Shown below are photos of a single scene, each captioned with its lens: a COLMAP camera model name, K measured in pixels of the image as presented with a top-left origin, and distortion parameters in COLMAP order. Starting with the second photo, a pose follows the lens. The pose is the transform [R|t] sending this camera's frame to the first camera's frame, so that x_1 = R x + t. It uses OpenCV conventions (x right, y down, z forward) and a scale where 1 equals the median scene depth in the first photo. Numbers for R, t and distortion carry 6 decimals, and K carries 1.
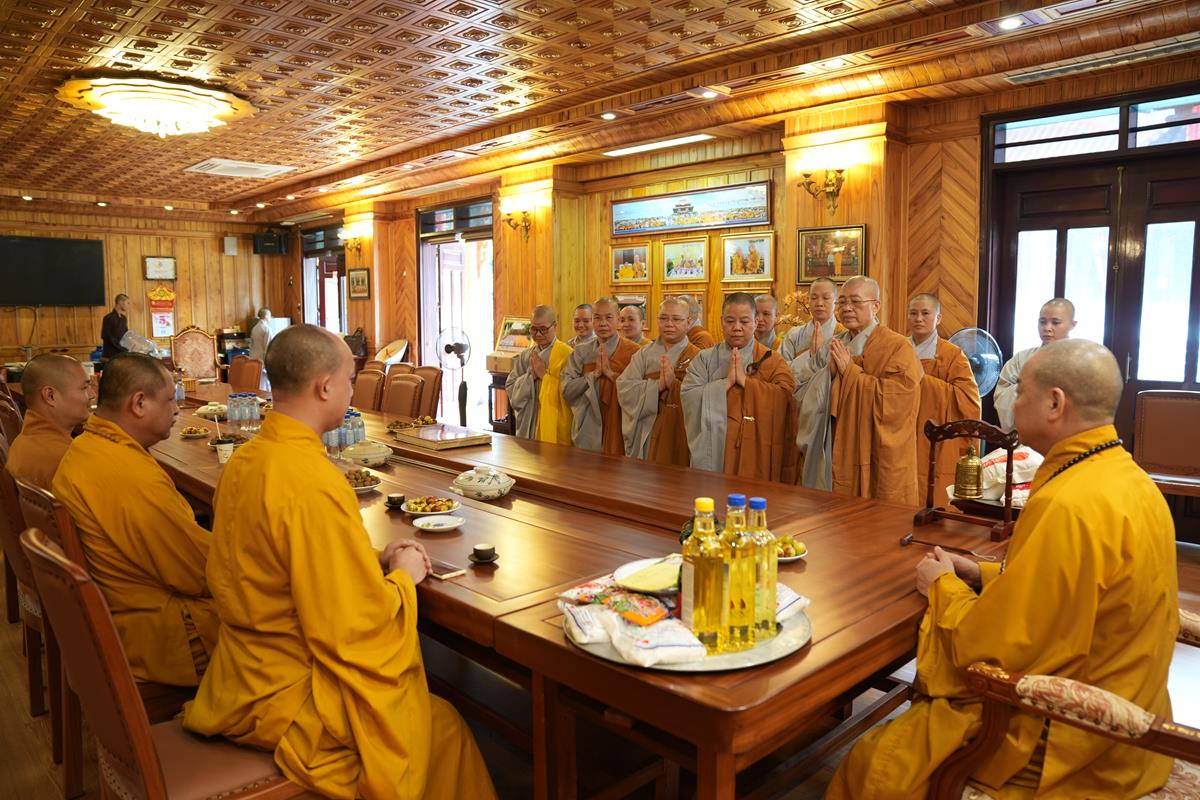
lens RADIAL K [[847.8, 0, 600.0], [0, 847.8, 400.0], [0, 0, 1]] dist [-0.057145, 0.002931]
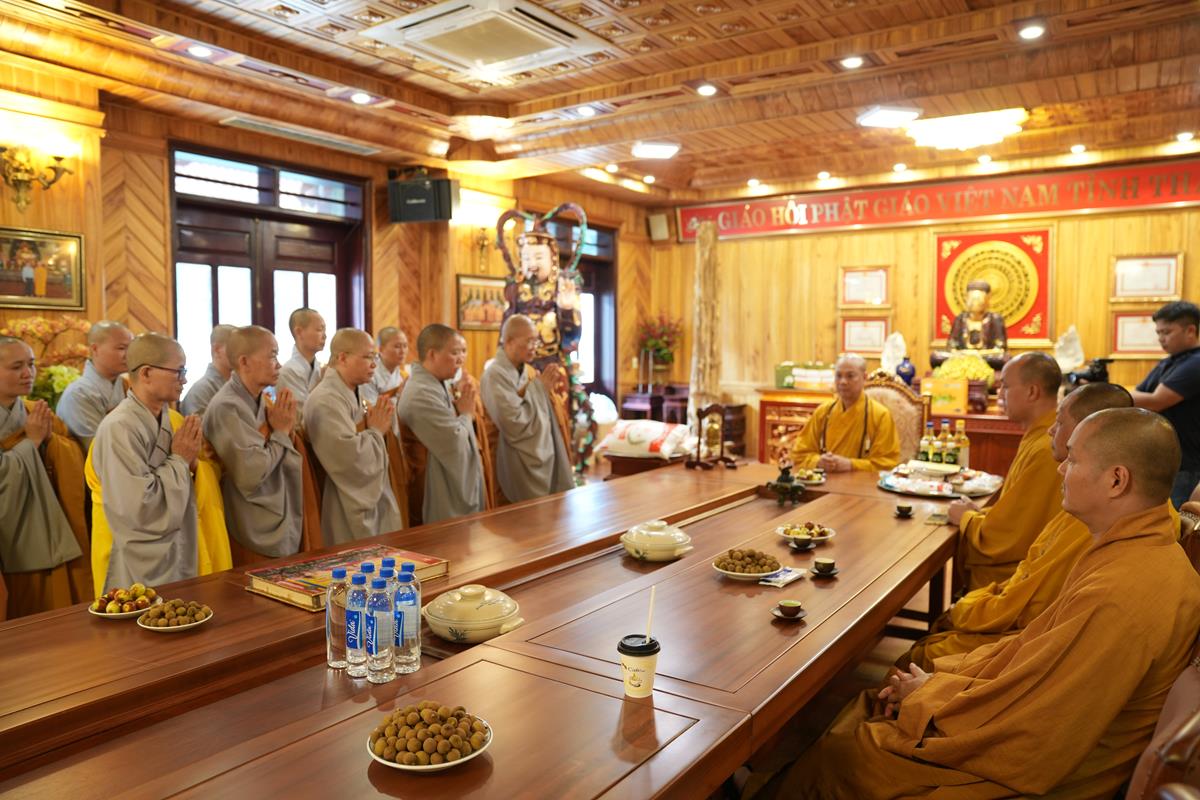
lens RADIAL K [[848.7, 0, 600.0], [0, 848.7, 400.0], [0, 0, 1]] dist [-0.008934, -0.000020]
pose [[-0.224524, -0.072778, 0.971747, -0.587028], [0.086127, 0.991823, 0.094181, -0.090859], [-0.970655, 0.104840, -0.216419, 0.736505]]
